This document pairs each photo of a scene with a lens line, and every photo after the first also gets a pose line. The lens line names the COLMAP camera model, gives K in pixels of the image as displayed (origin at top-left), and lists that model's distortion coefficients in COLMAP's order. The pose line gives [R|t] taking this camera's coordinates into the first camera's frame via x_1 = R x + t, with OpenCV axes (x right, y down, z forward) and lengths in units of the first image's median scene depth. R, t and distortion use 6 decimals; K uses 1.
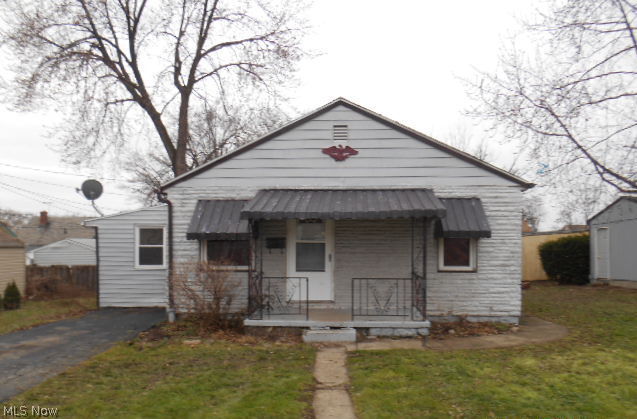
lens RADIAL K [[493.7, 0, 318.5], [0, 493.7, 208.0], [0, 0, 1]] dist [0.004066, -0.000553]
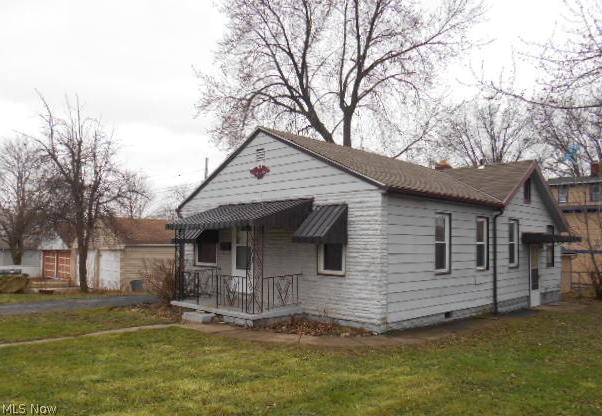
lens RADIAL K [[487.2, 0, 301.1], [0, 487.2, 210.1], [0, 0, 1]] dist [0.004032, 0.000237]
pose [[0.713219, -0.043122, -0.699613, 0.954430], [0.053950, 0.998522, -0.006546, -0.005820], [0.698862, -0.033076, 0.714492, 0.221899]]
